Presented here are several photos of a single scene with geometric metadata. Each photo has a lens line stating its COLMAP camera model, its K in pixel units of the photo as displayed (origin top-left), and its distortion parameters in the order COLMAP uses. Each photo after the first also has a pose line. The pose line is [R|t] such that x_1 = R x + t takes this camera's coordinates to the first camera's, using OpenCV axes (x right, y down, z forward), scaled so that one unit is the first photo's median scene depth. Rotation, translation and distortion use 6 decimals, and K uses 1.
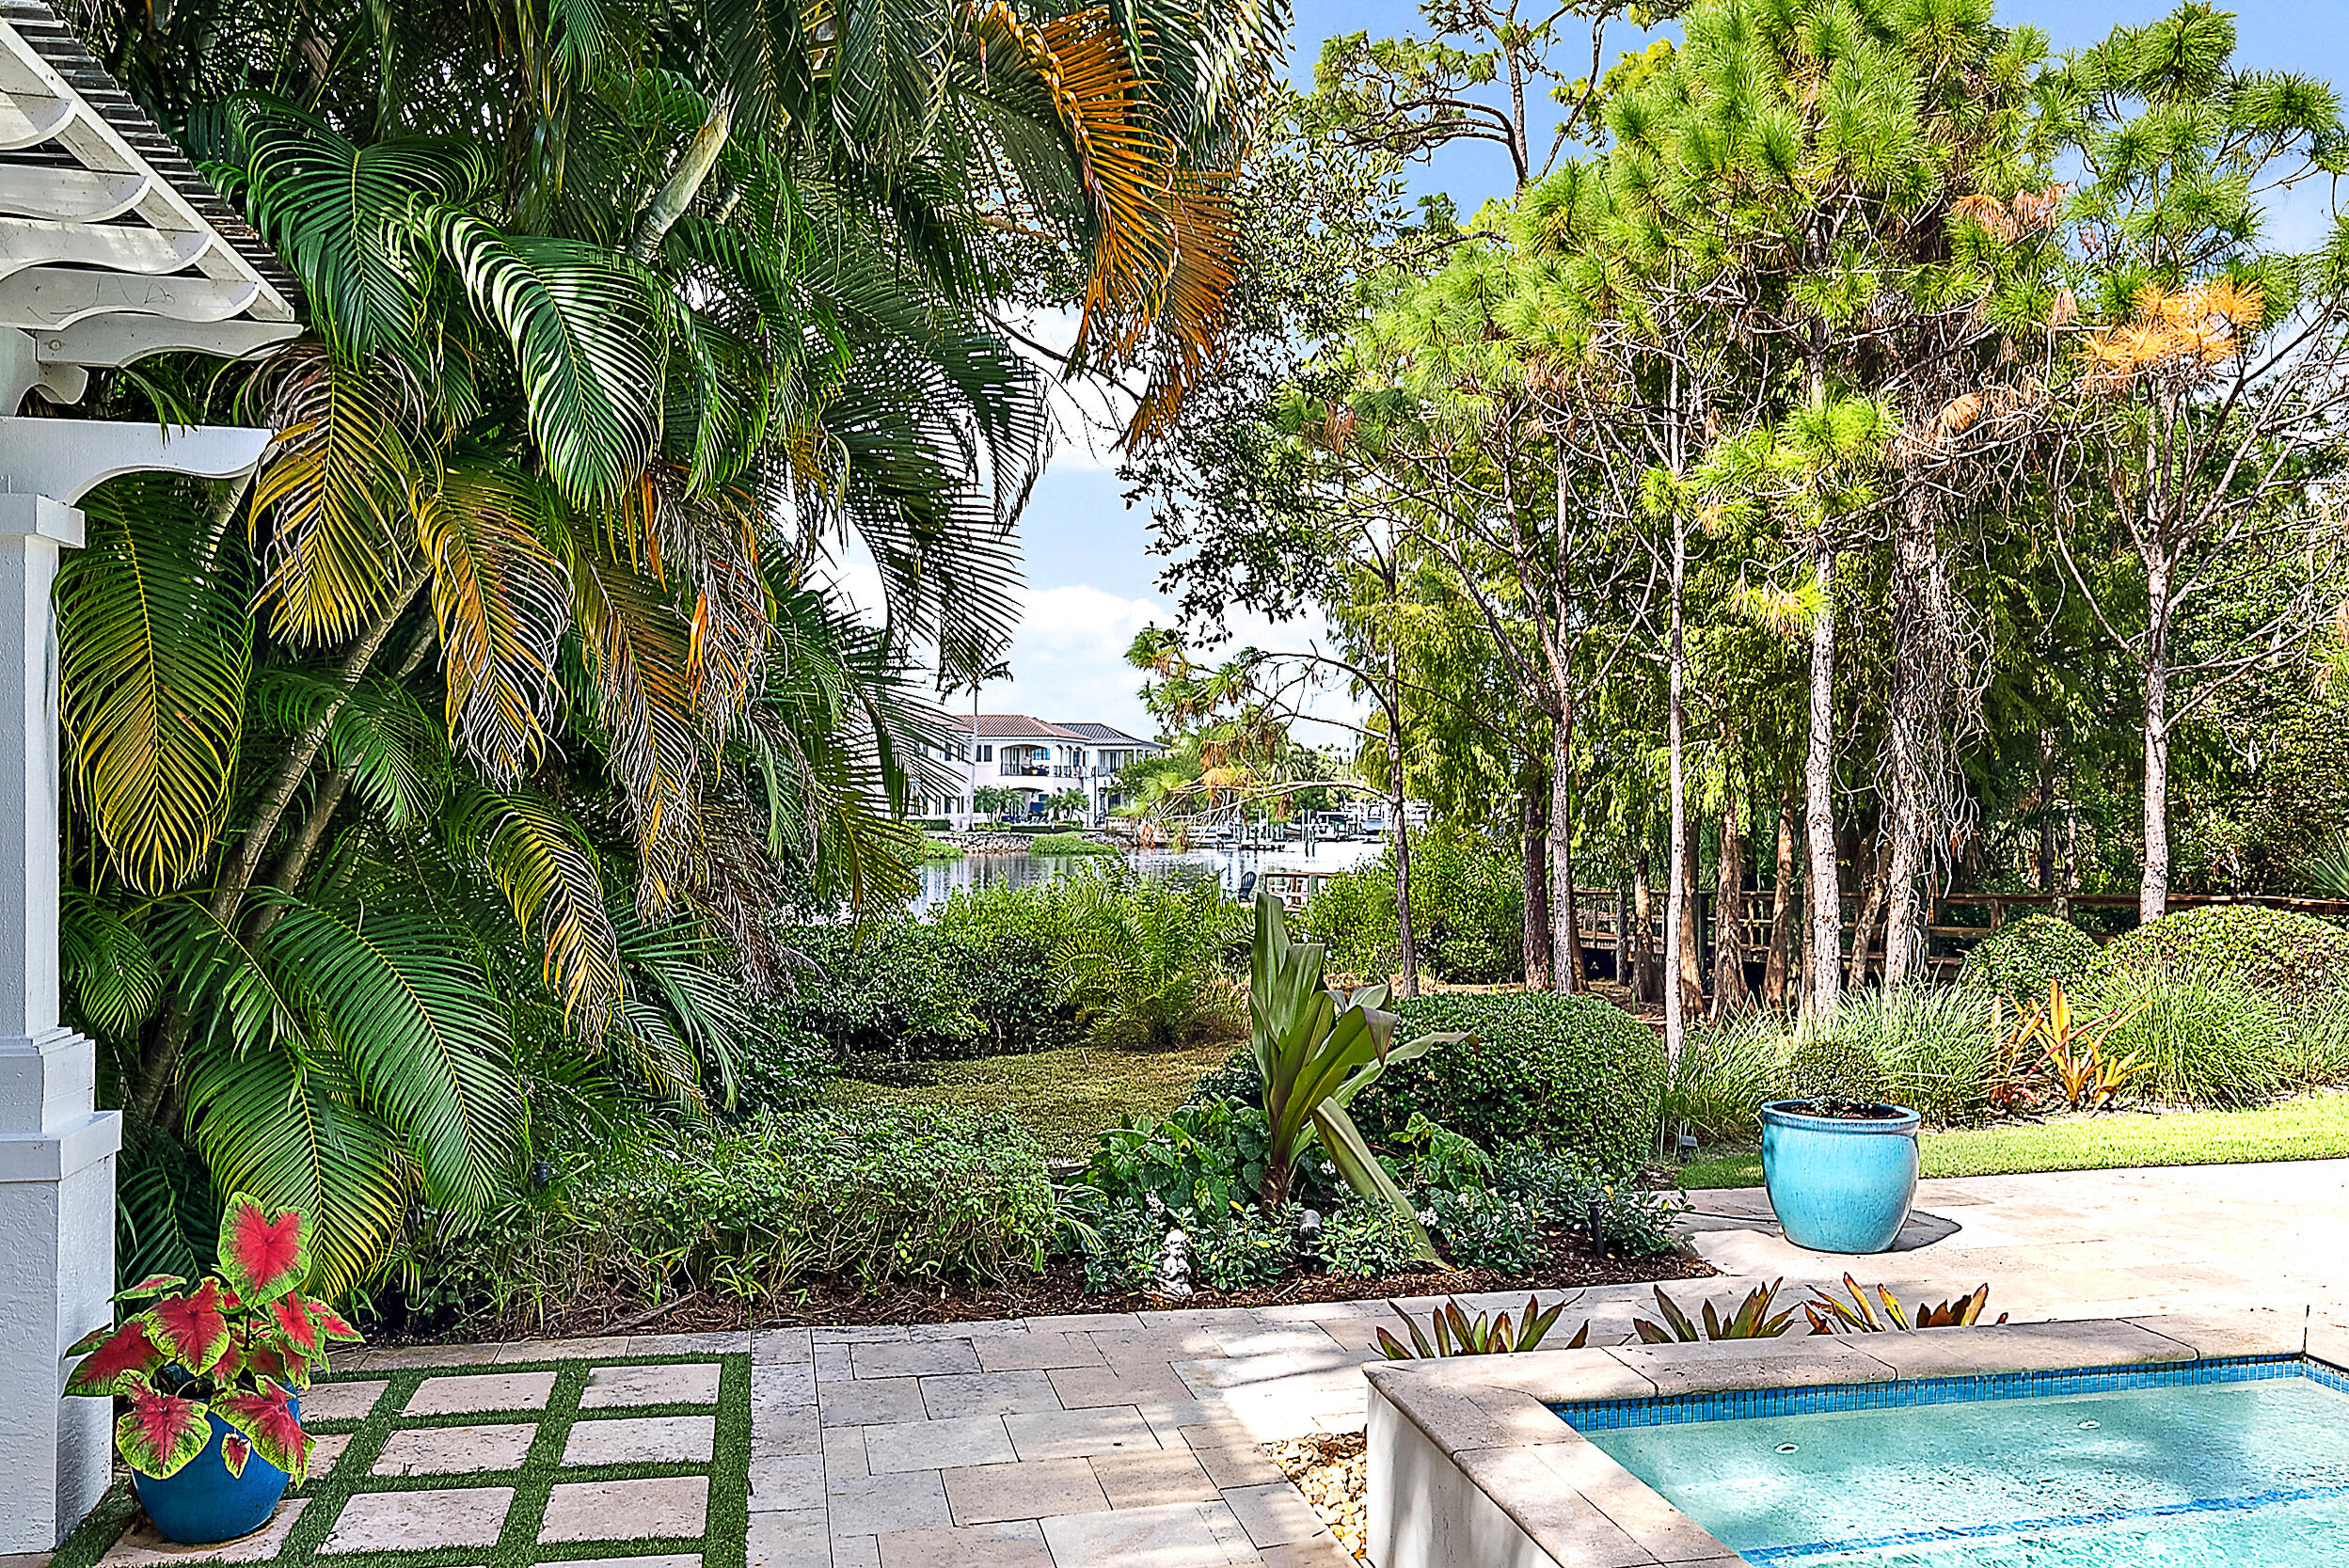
lens RADIAL K [[1861.0, 0, 1174.5], [0, 1861.0, 789.6], [0, 0, 1]] dist [-0.008921, 0.007828]
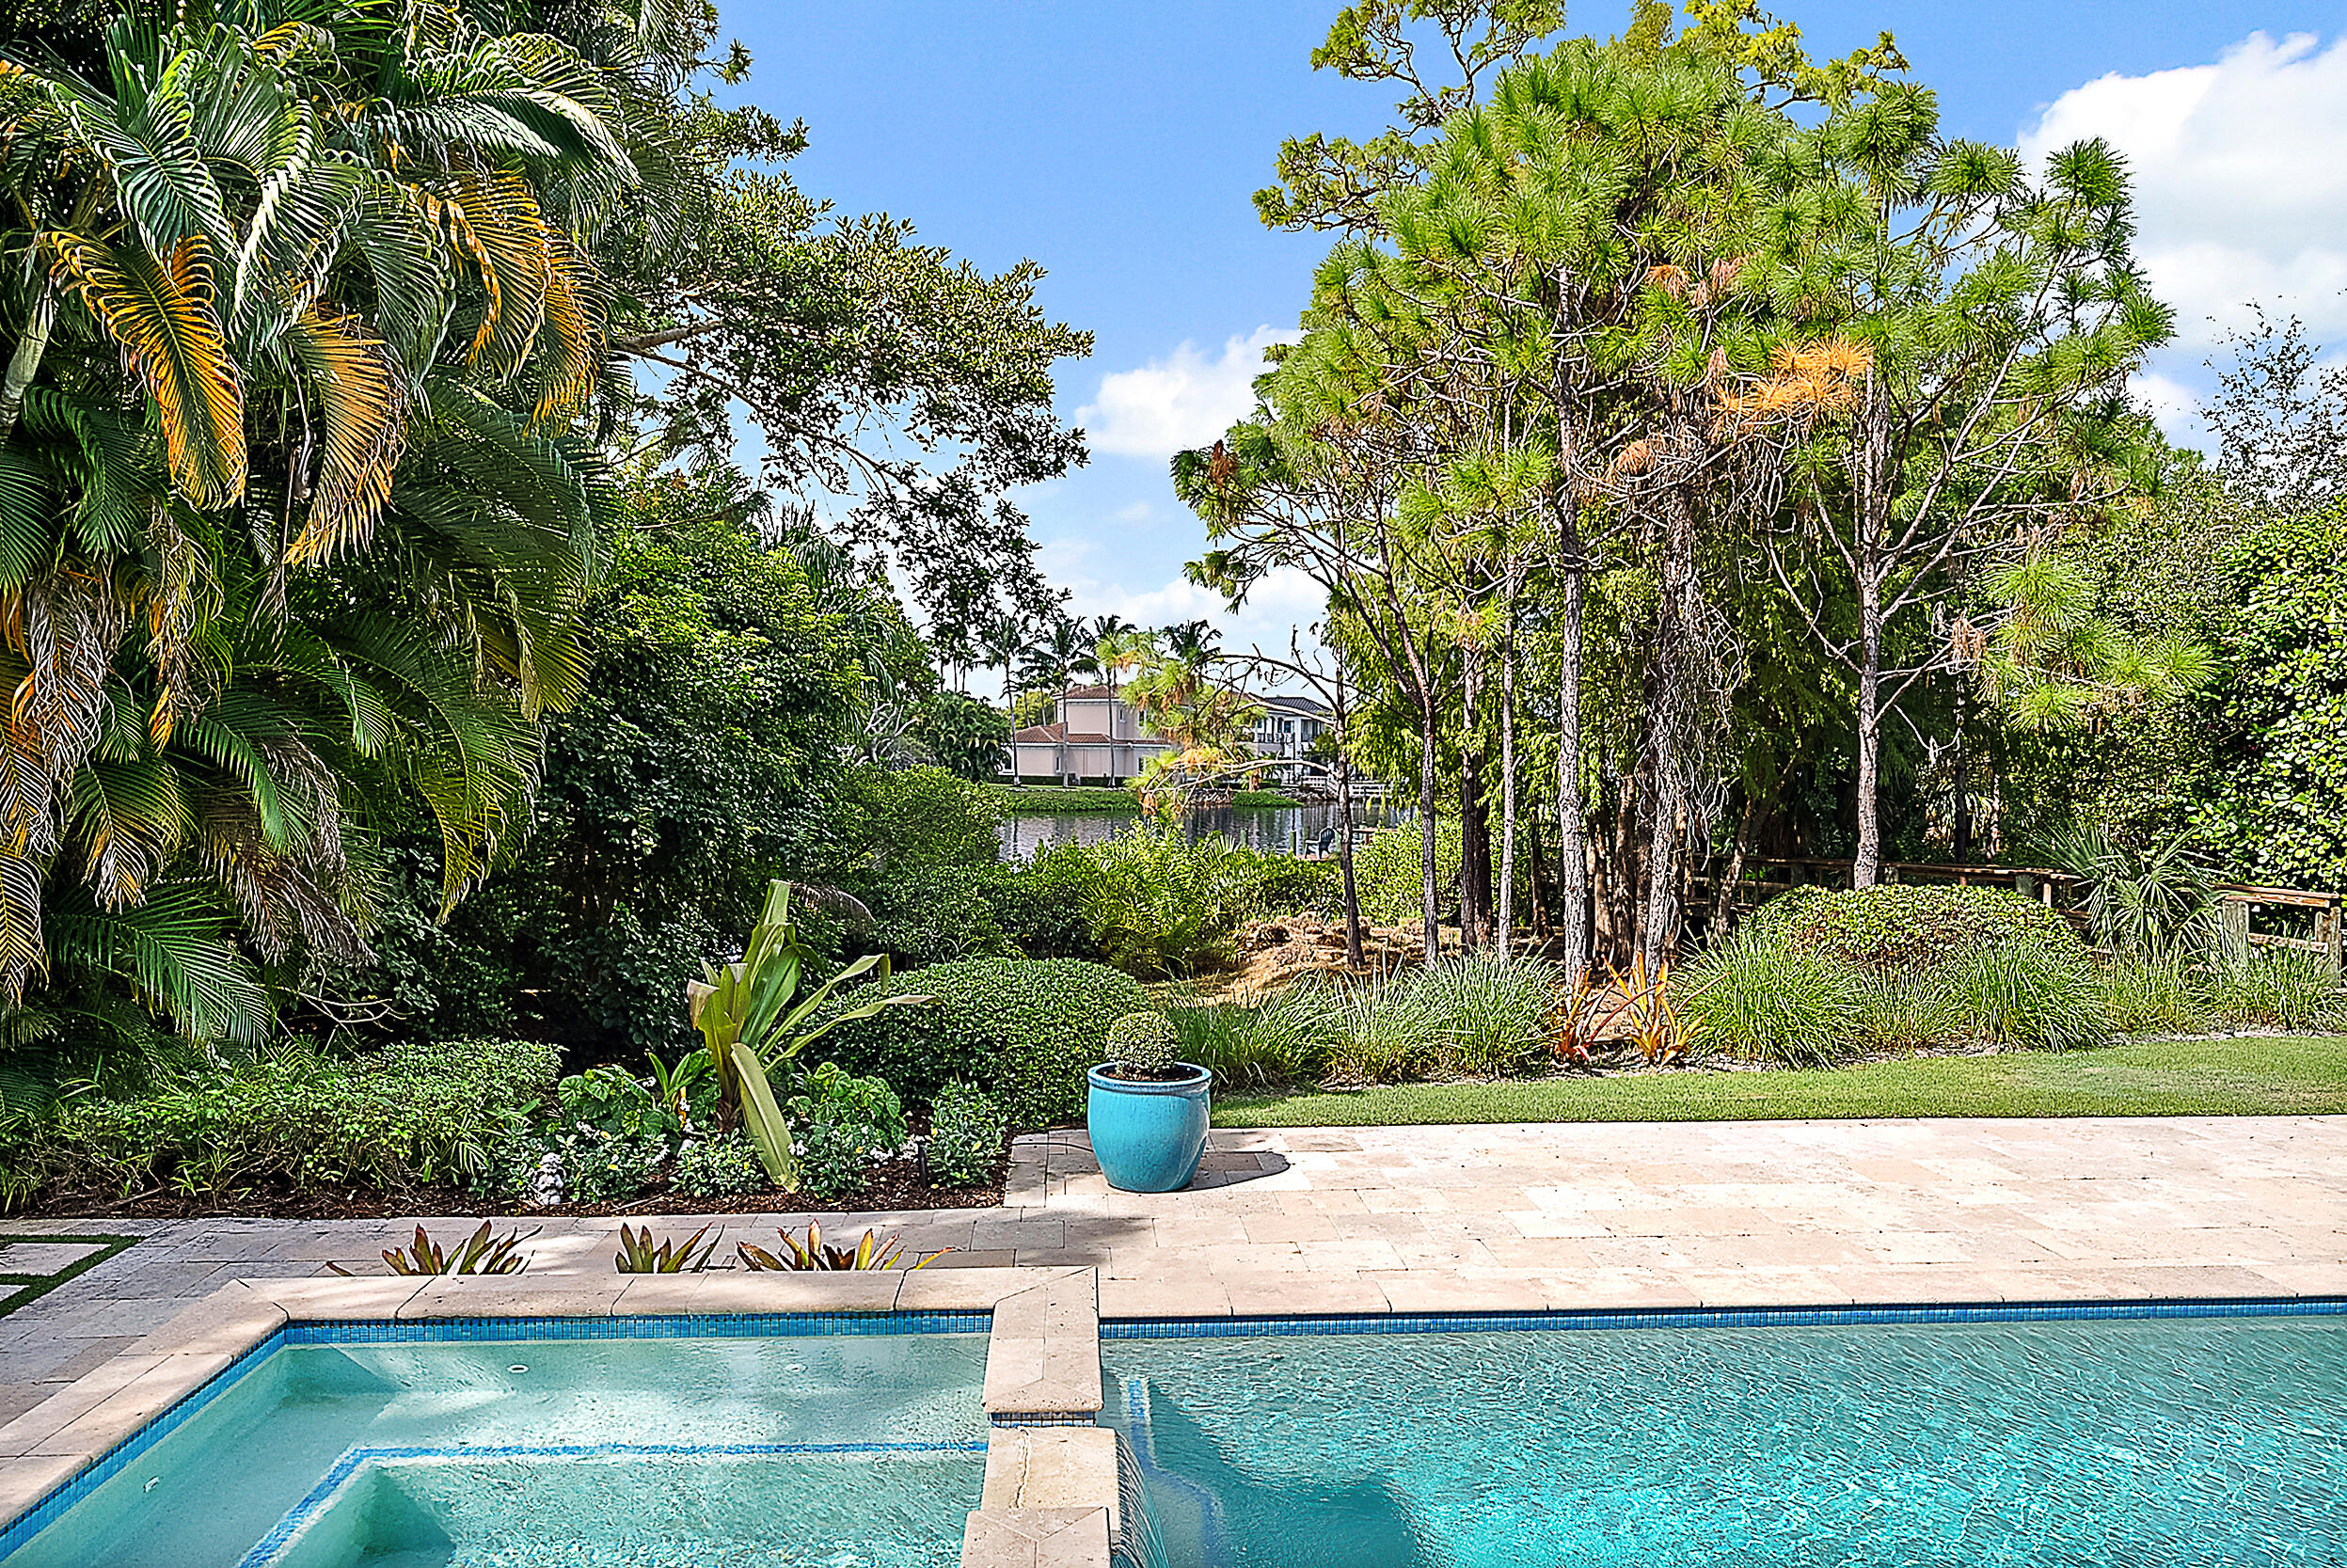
lens RADIAL K [[1543.1, 0, 1172.3], [0, 1543.1, 780.2], [0, 0, 1]] dist [-0.016386, 0.002082]
pose [[0.991421, 0.005365, -0.130600, 0.562771], [-0.002935, 0.999819, 0.018794, -0.038830], [0.130677, -0.018250, 0.991257, 0.021079]]
